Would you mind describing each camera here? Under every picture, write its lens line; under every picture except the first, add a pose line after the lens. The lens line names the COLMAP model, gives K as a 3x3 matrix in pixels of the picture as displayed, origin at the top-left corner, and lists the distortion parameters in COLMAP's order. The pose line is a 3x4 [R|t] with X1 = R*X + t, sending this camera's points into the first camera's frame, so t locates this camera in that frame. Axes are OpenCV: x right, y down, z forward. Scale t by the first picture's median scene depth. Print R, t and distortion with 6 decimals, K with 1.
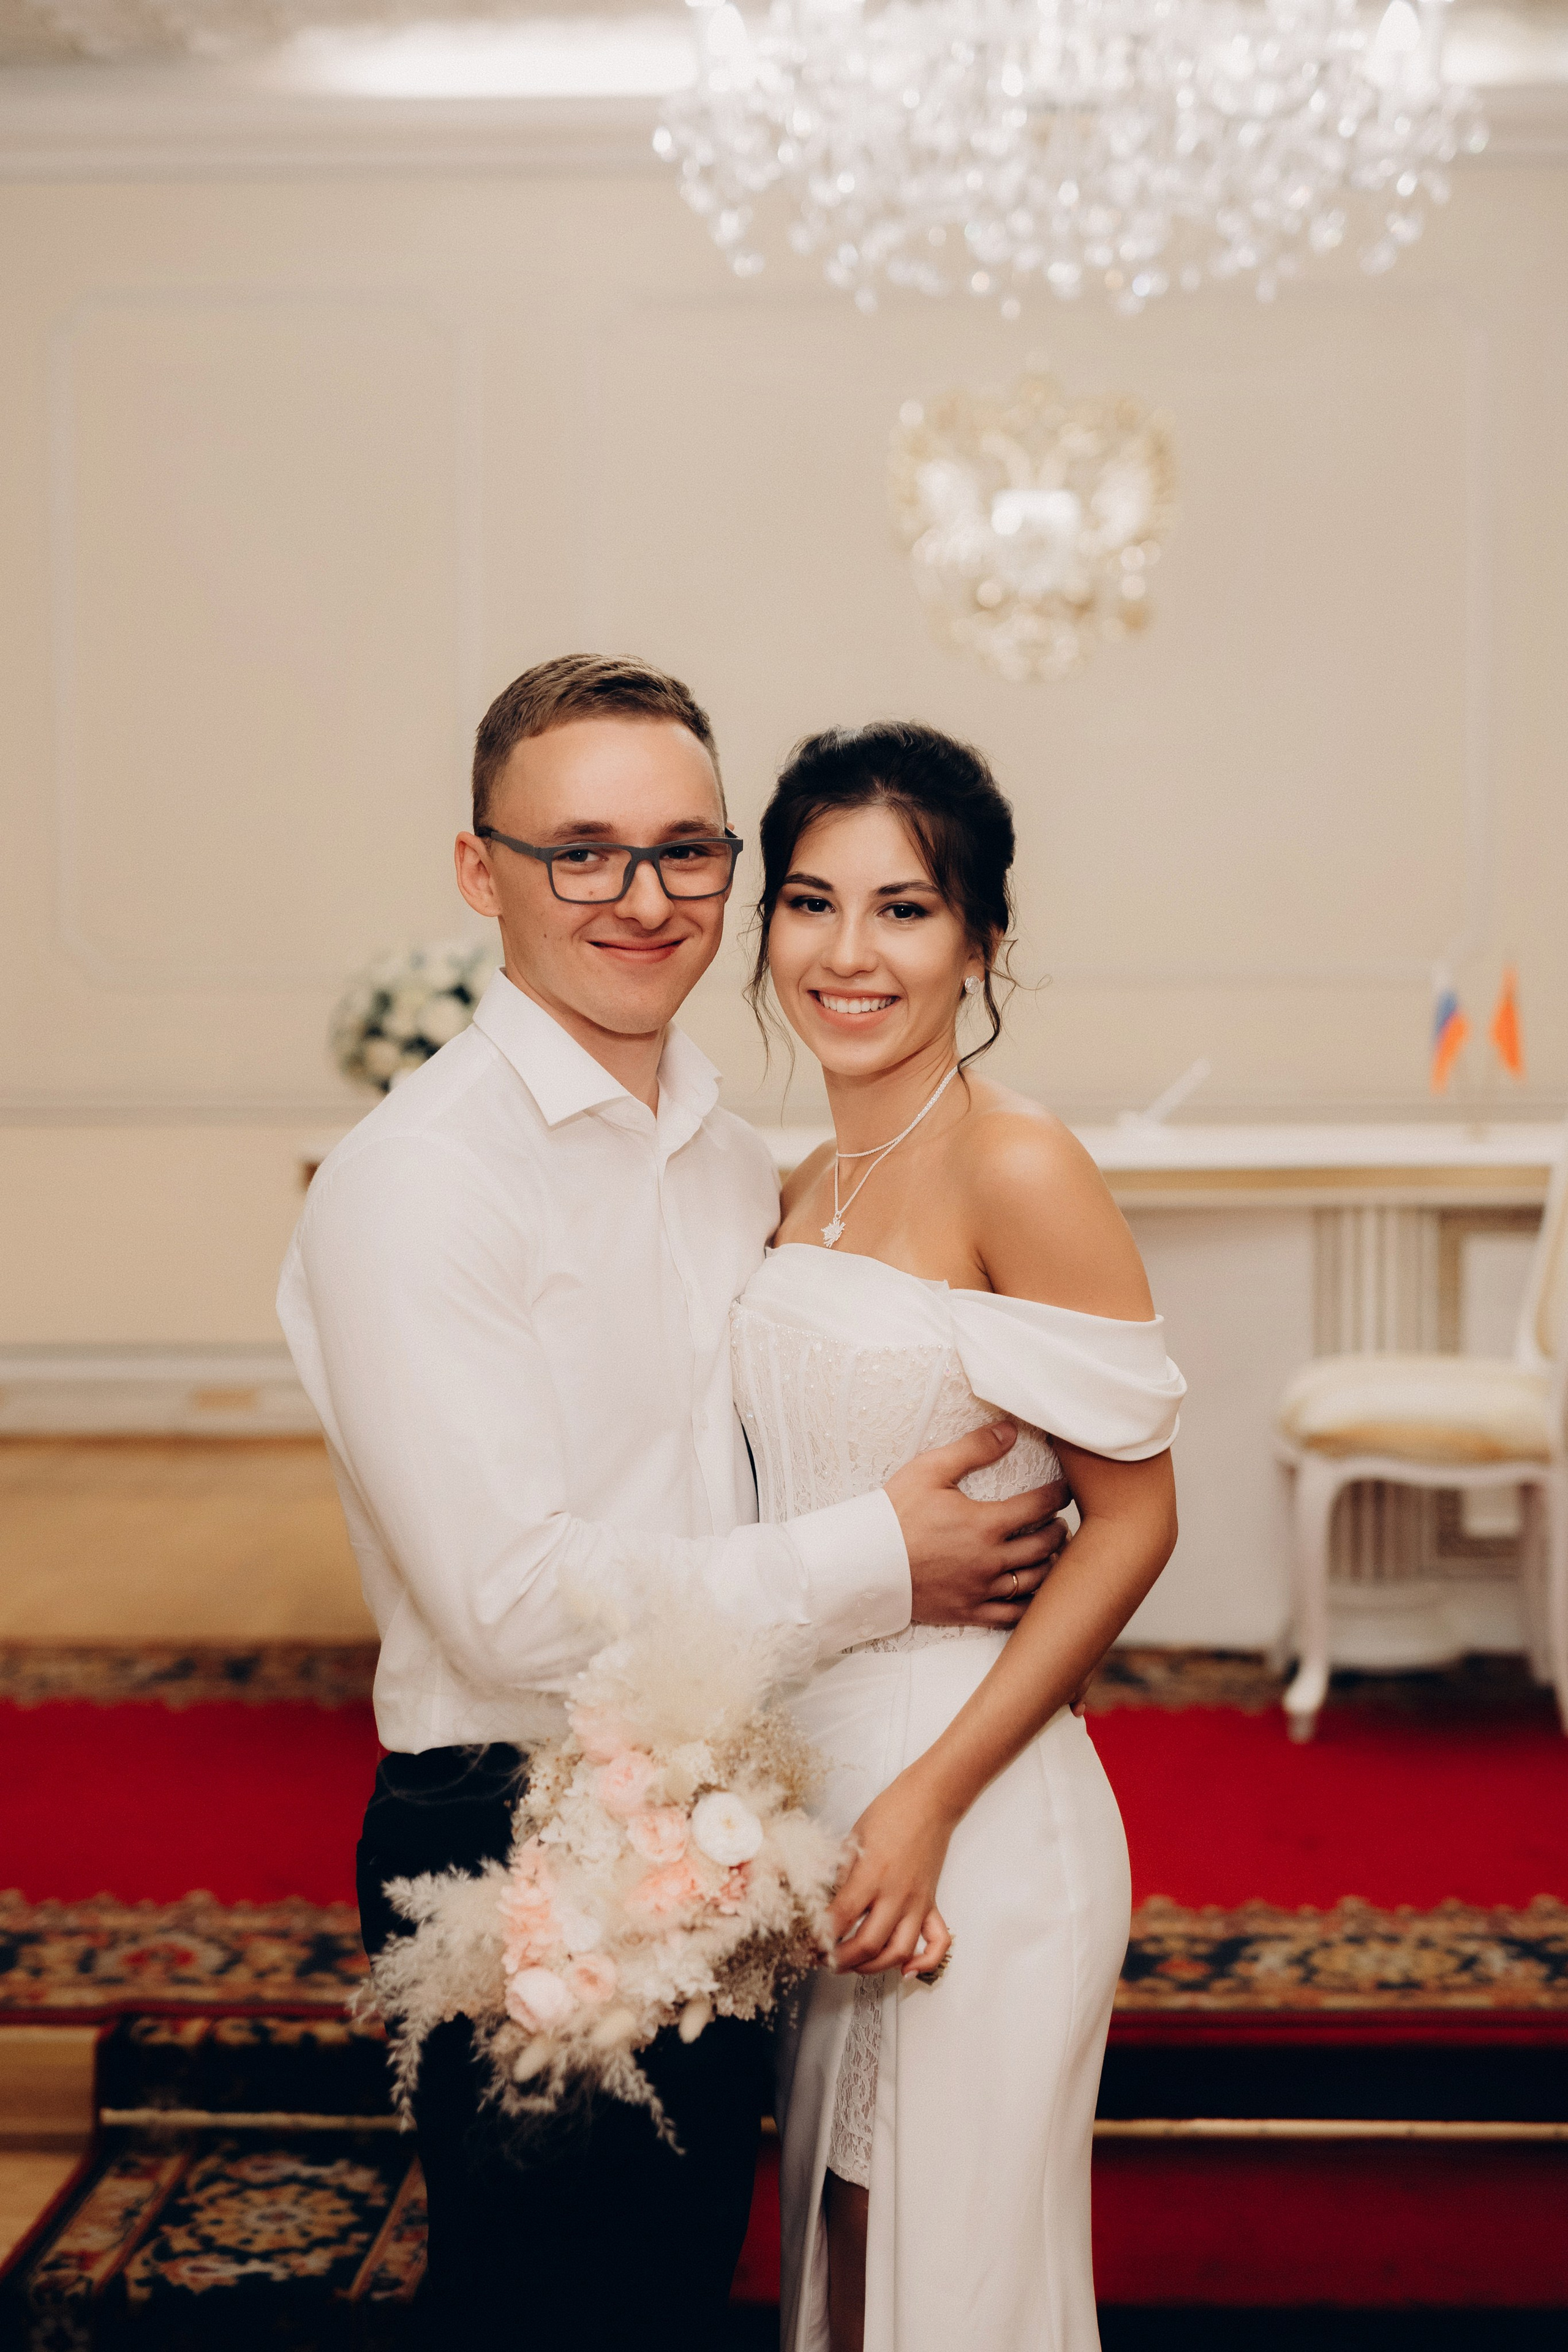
lens RADIAL K [[3626.9, 0, 786.8], [0, 3626.9, 1143.5], [0, 0, 1]] dist [0.001708, 0.039297]
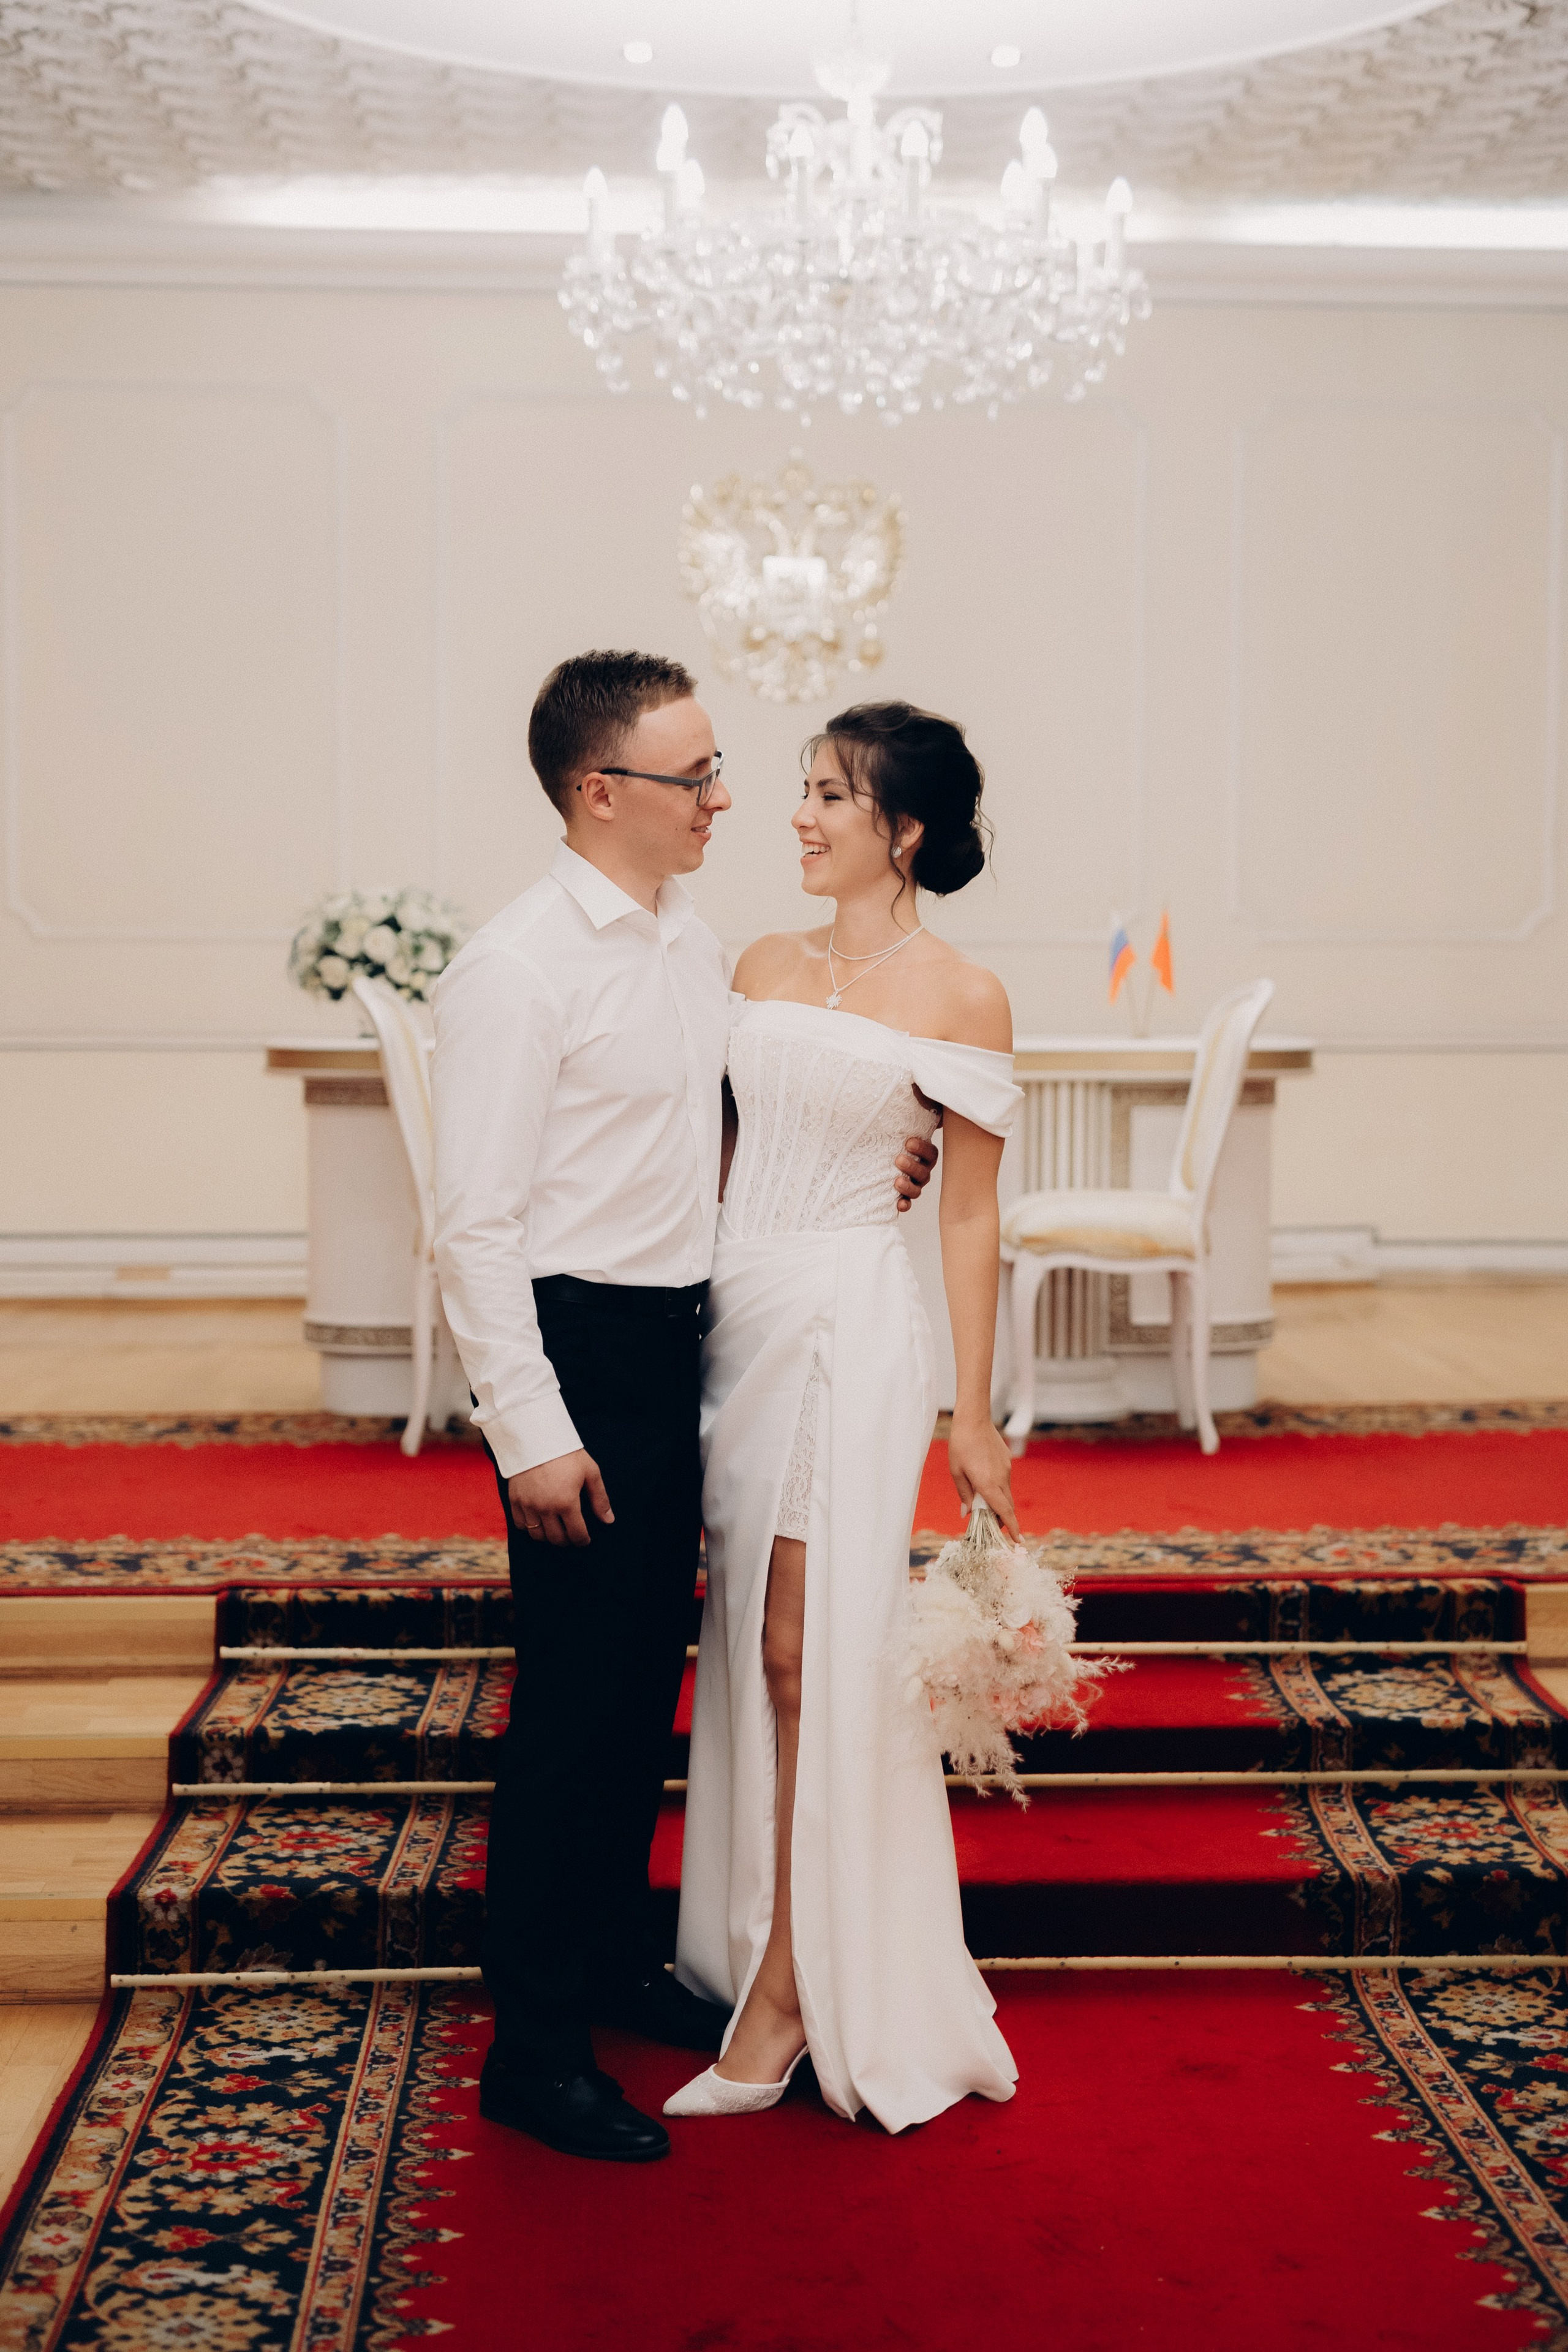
lens RADIAL K [[3389.8, 0, 784.0], [0, 3389.8, 1176.0], [0, 0, 1]] dist [0.027193, 0.076362]
pose [[0.996147, 0.002562, 0.087667, -0.062880], [-0.002908, 0.999988, 0.003815, 0.052964], [-0.087656, -0.004055, 0.996143, -0.295647]]
